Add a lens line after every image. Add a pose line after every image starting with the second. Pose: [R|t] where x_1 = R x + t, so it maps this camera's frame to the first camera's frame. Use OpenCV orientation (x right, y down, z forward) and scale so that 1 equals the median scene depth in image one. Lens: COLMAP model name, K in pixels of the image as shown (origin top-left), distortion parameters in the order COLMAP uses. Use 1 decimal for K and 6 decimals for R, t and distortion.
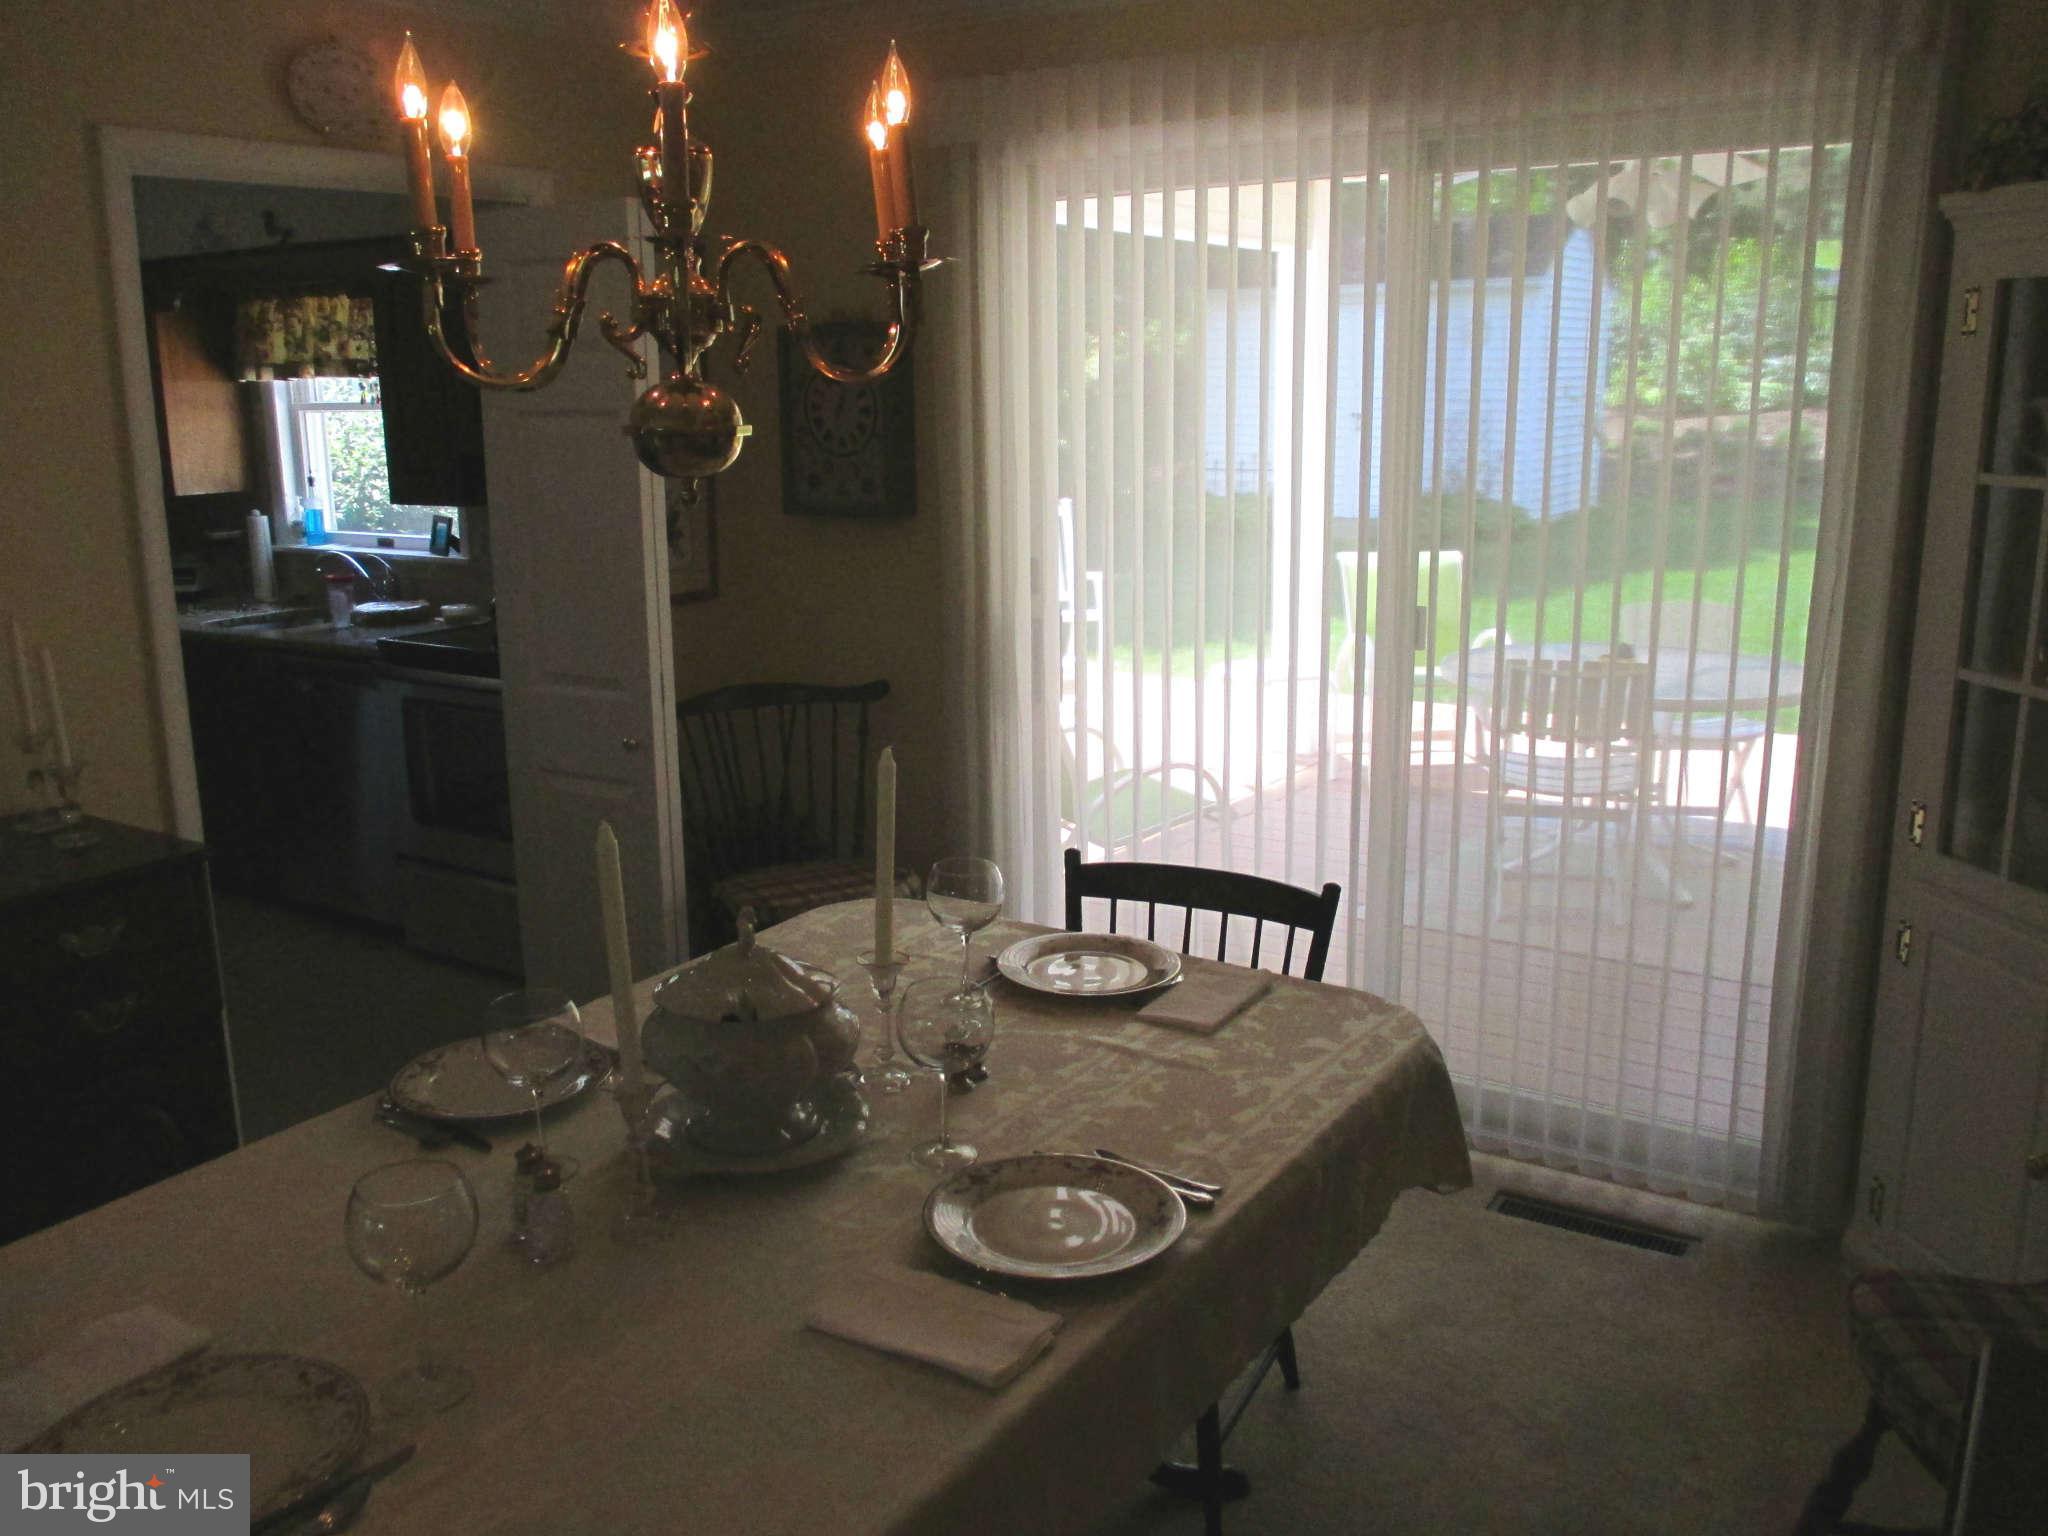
lens RADIAL K [[1695.5, 0, 1012.2], [0, 1695.5, 778.1], [0, 0, 1]] dist [-0.018686, -0.009399]
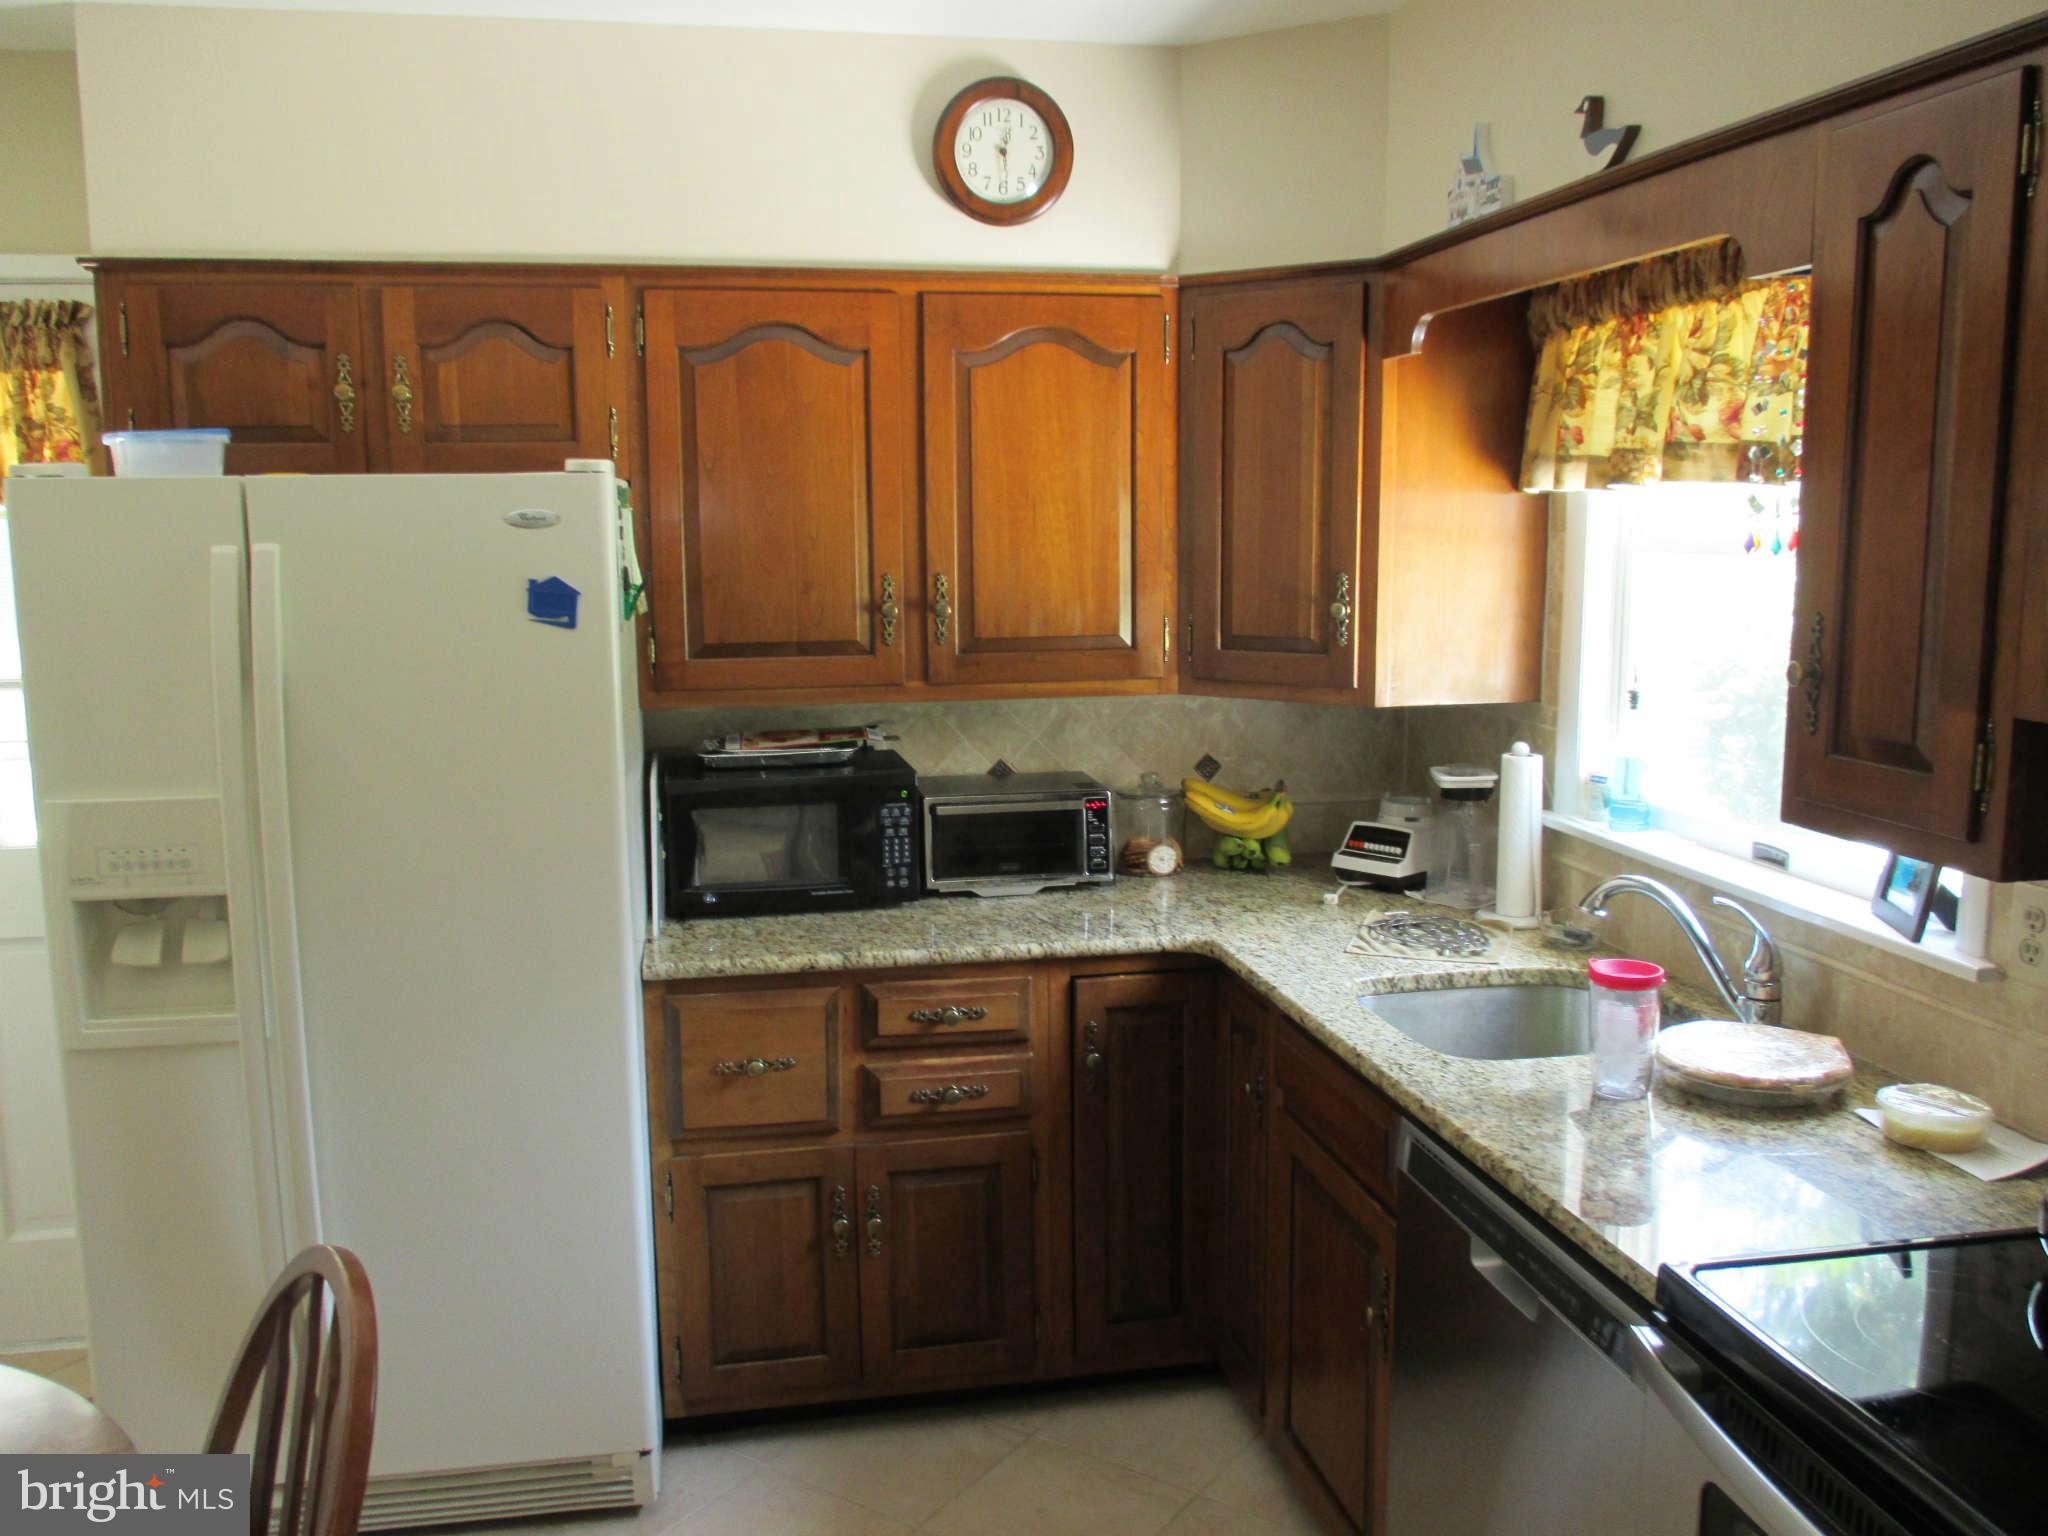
lens RADIAL K [[1695.5, 0, 1026.7], [0, 1695.5, 762.1], [0, 0, 1]] dist [-0.018686, -0.009399]
pose [[0.699456, 0.113838, -0.705551, -0.386854], [-0.163846, 0.986481, -0.003265, -0.253488], [0.695641, 0.117886, 0.708651, 1.073476]]
